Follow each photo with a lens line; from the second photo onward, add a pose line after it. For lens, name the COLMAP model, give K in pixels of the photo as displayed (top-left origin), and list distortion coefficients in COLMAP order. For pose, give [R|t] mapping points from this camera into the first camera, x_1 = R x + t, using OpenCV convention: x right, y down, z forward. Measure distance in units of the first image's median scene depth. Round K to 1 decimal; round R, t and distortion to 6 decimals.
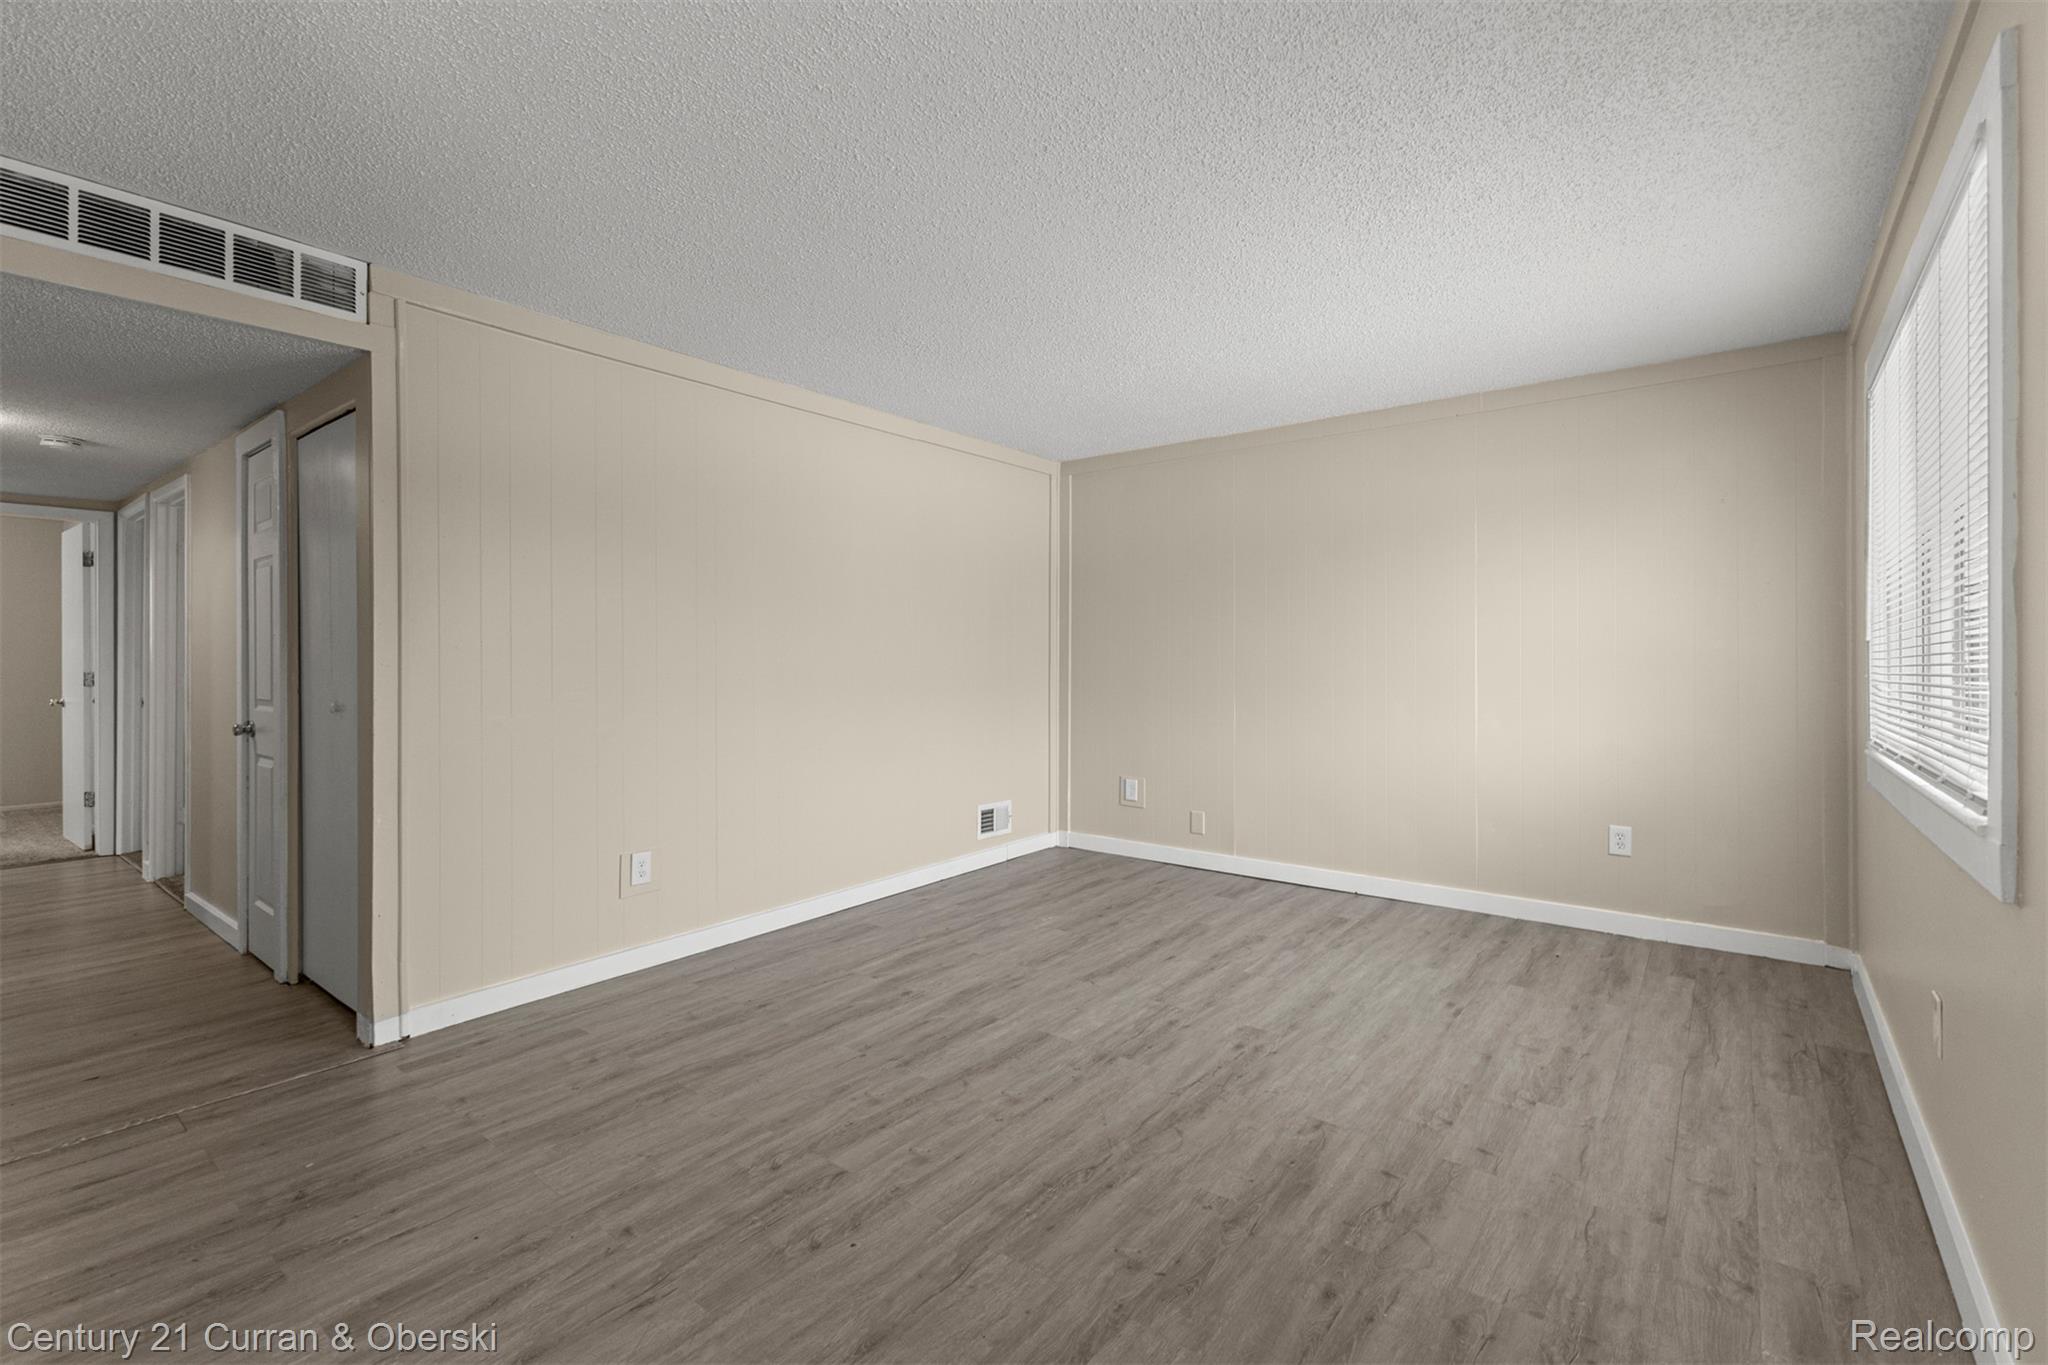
lens RADIAL K [[904.3, 0, 1009.6], [0, 904.3, 669.9], [0, 0, 1]] dist [0.014197, -0.000041]
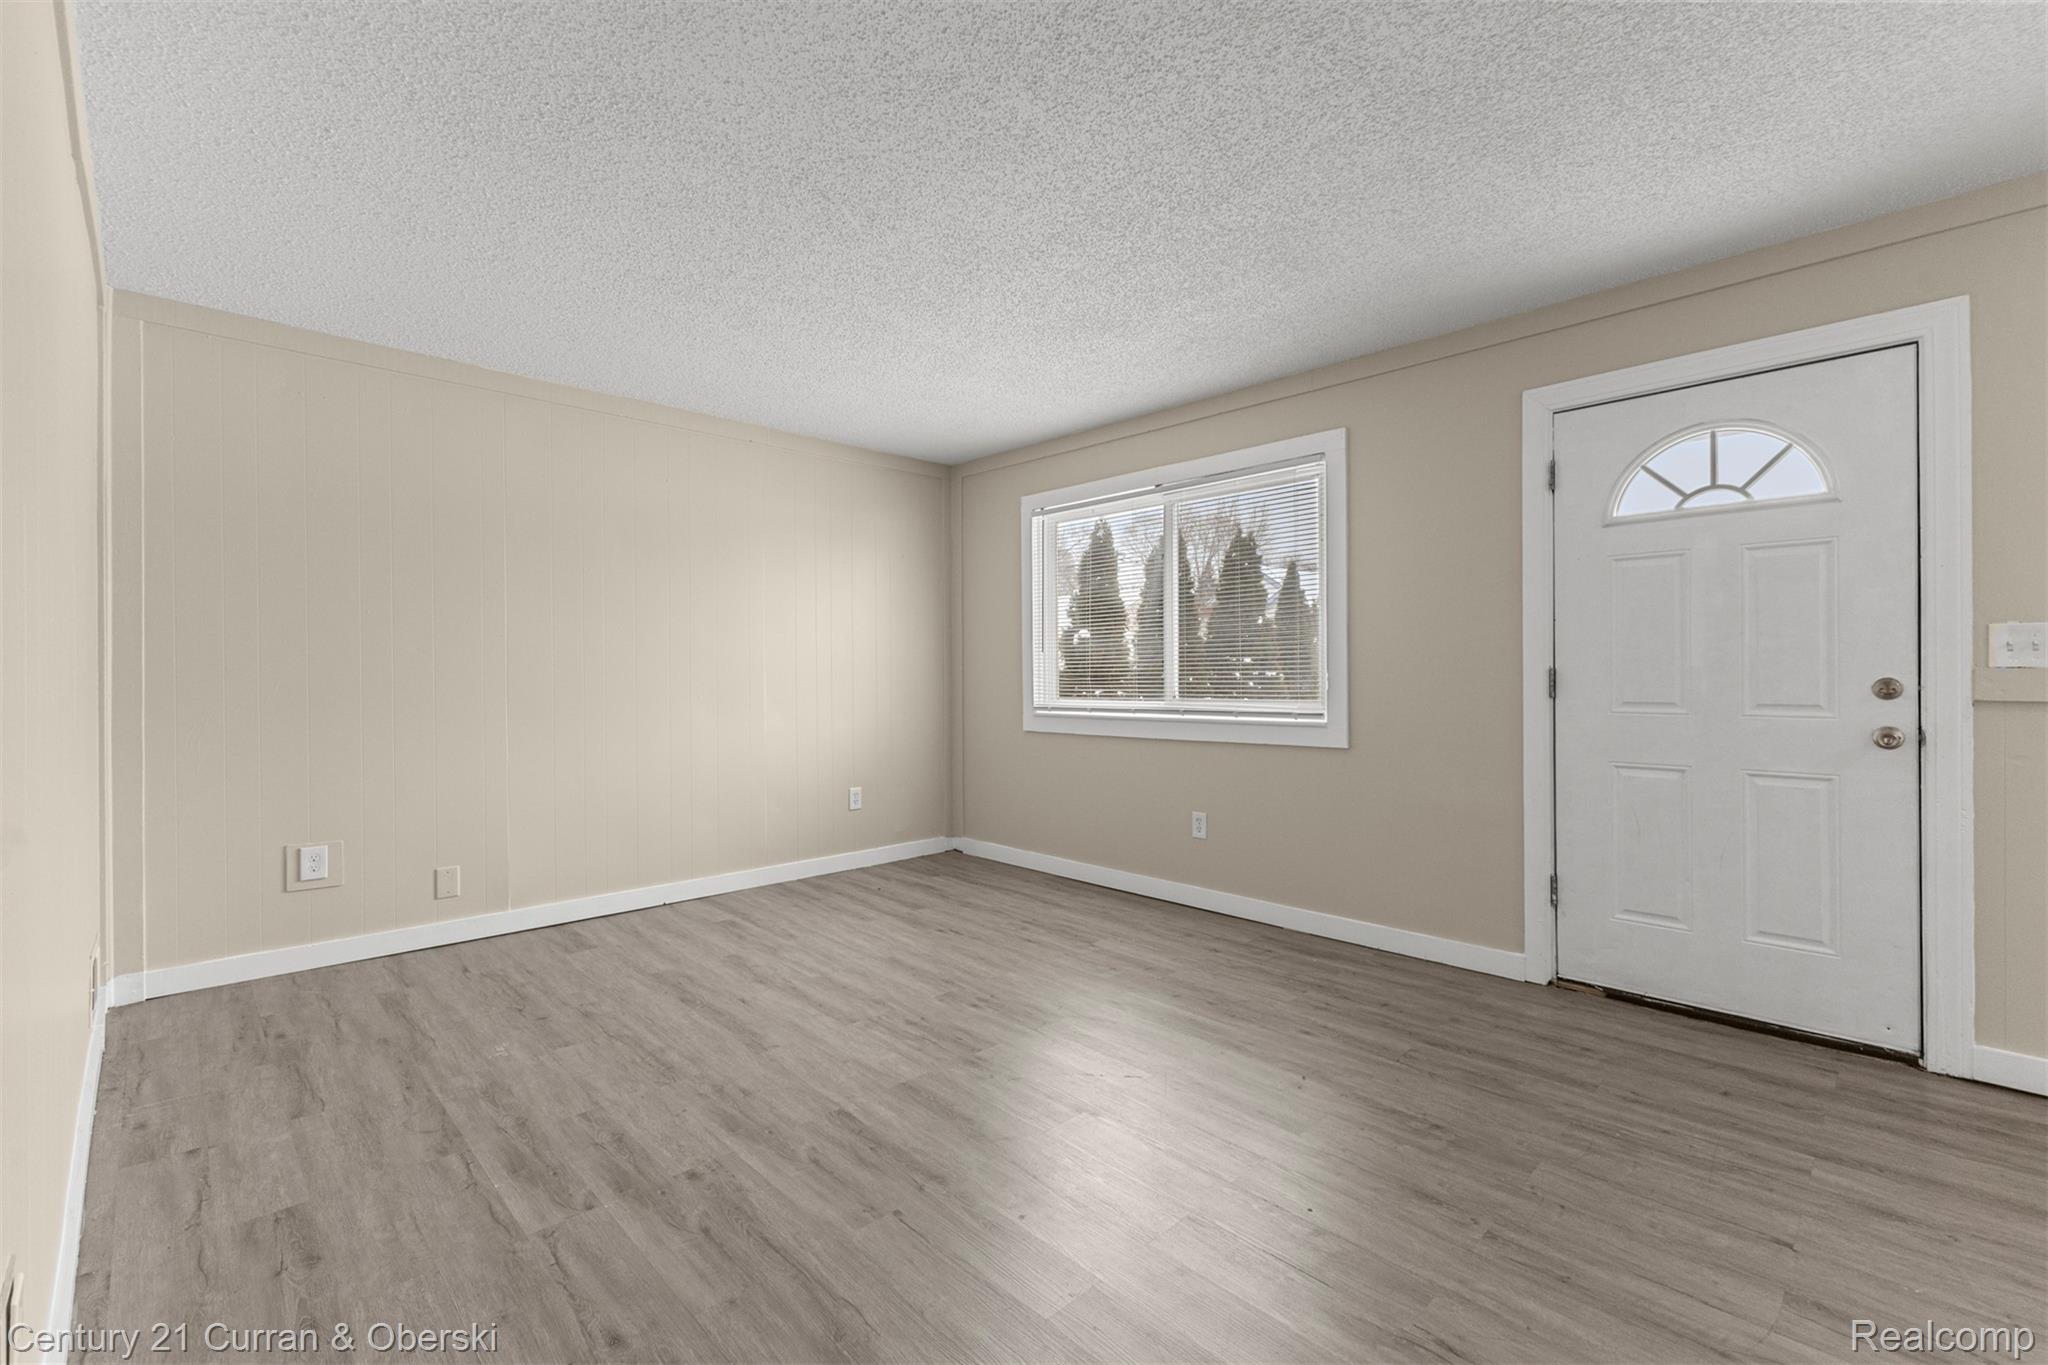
lens RADIAL K [[904.3, 0, 1018.6], [0, 904.3, 675.7], [0, 0, 1]] dist [0.014197, -0.000041]
pose [[0.111593, -0.002011, 0.993752, -0.692427], [0.010102, 0.999949, 0.000889, 0.008524], [-0.993703, 0.009940, 0.111608, 0.671873]]
